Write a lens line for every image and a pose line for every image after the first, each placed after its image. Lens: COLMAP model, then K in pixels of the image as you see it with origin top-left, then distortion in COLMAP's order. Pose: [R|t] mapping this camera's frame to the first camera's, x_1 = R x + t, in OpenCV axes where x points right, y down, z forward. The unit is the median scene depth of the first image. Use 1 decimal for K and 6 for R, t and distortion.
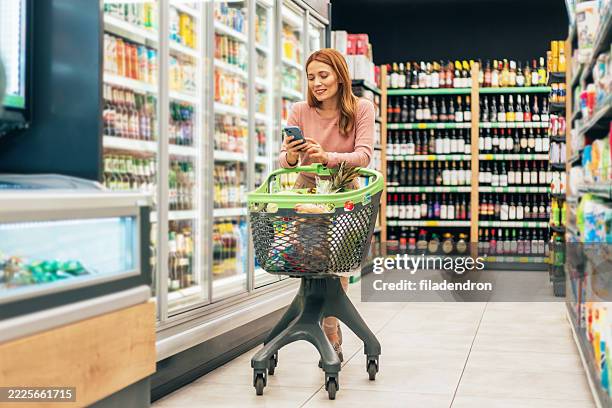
lens RADIAL K [[956.2, 0, 306.0], [0, 956.2, 204.0], [0, 0, 1]] dist [-0.020253, -0.028845]
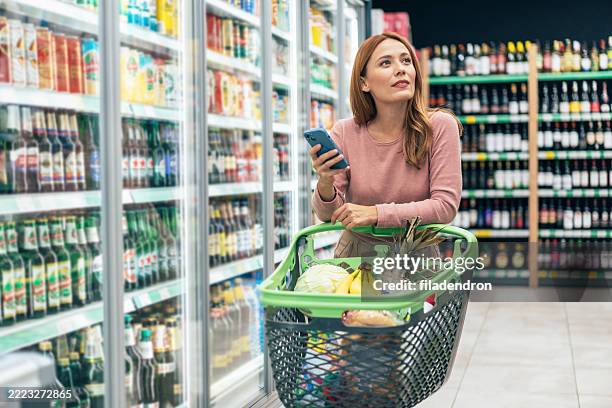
lens RADIAL K [[953.0, 0, 306.5], [0, 953.0, 206.5], [0, 0, 1]] dist [-0.016445, -0.057447]
pose [[0.999636, -0.013687, -0.023236, -0.006426], [0.014220, 0.999636, 0.022930, -0.025899], [0.022914, -0.023252, 0.999467, 0.145397]]
